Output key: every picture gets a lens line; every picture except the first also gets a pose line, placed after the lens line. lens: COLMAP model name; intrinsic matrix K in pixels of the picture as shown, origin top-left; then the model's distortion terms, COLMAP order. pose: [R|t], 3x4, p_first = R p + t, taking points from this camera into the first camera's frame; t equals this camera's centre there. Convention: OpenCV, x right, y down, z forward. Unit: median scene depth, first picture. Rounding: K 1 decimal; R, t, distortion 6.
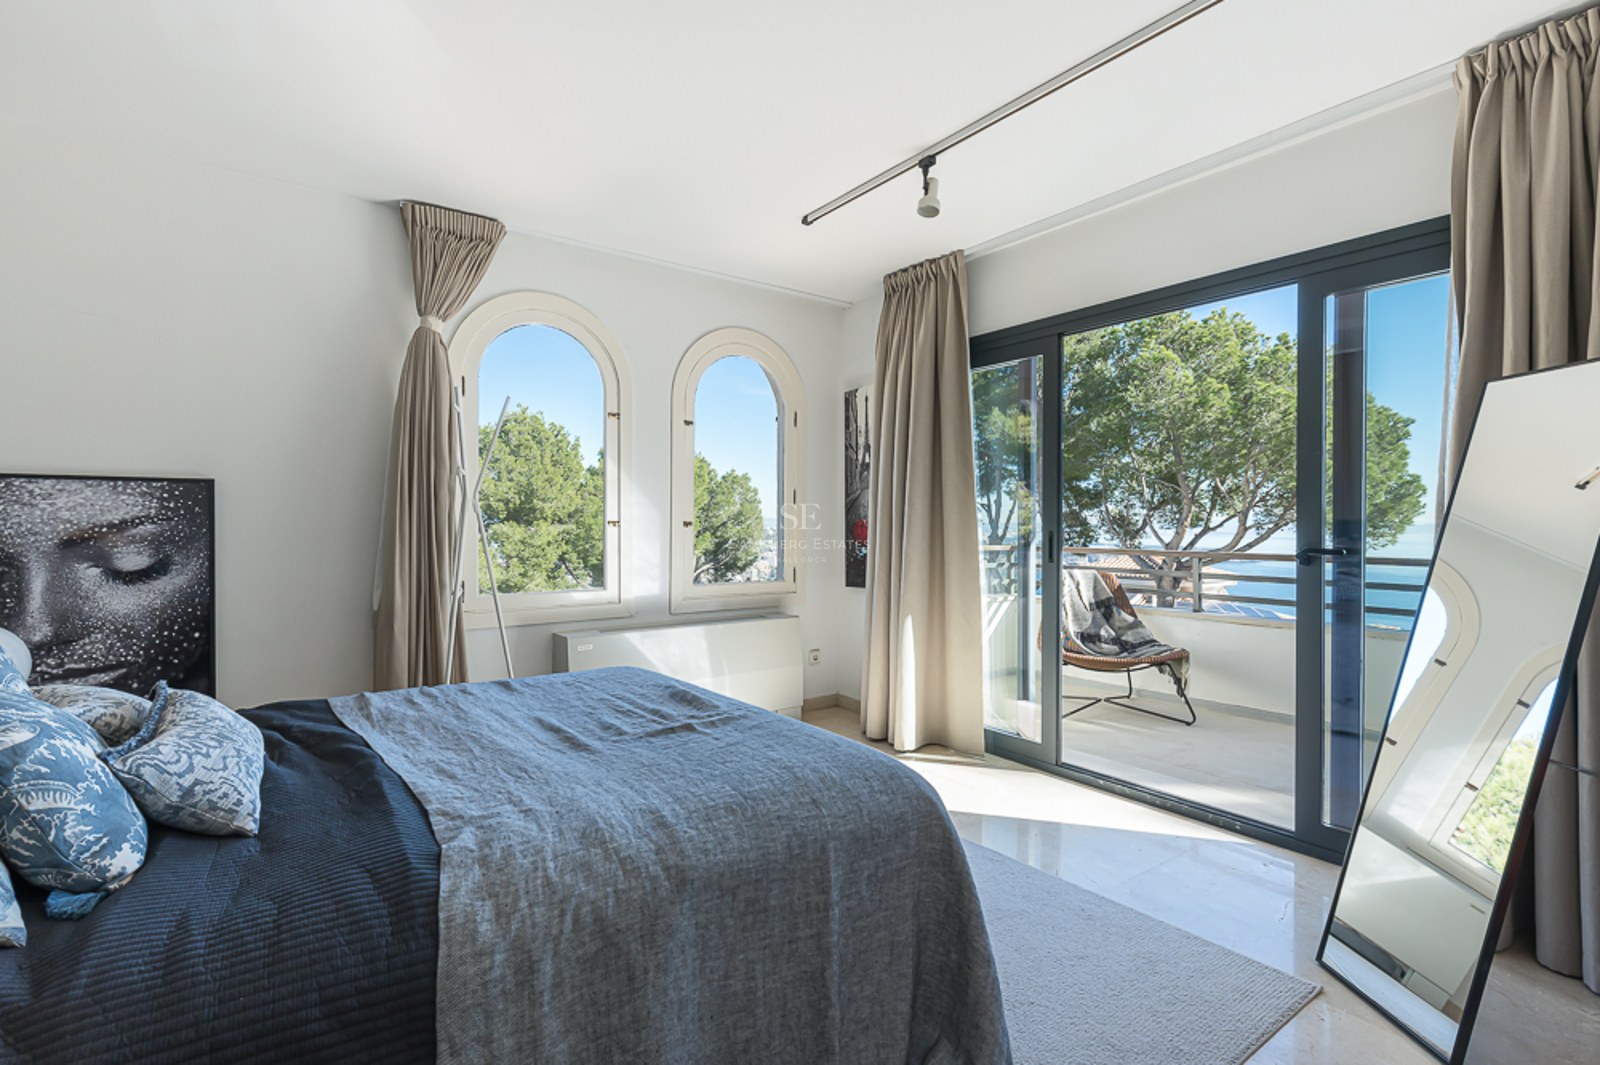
lens RADIAL K [[746.4, 0, 809.6], [0, 746.4, 511.7], [0, 0, 1]] dist [0.000225, -0.000015]
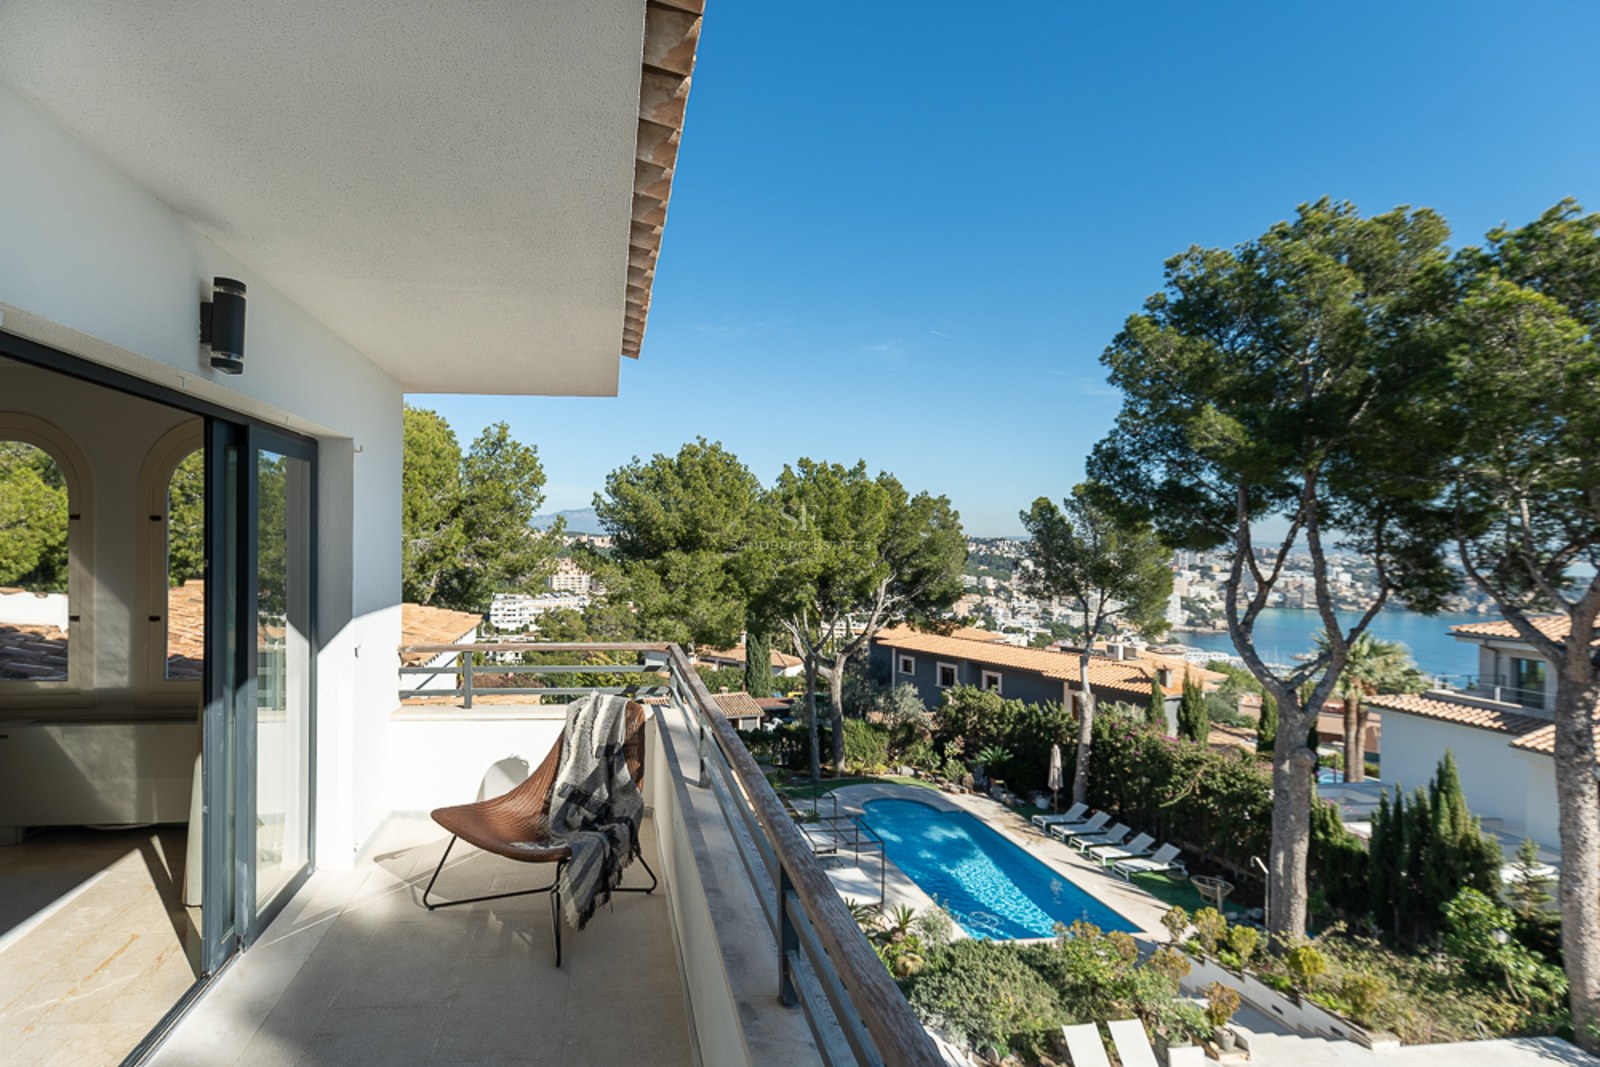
lens RADIAL K [[776.9, 0, 795.5], [0, 776.9, 516.0], [0, 0, 1]] dist [0.000877, 0.000041]
pose [[0.853930, -0.003450, -0.520377, 0.294193], [0.003198, 0.999994, -0.001382, -0.031236], [0.520378, -0.000484, 0.853936, 0.146285]]
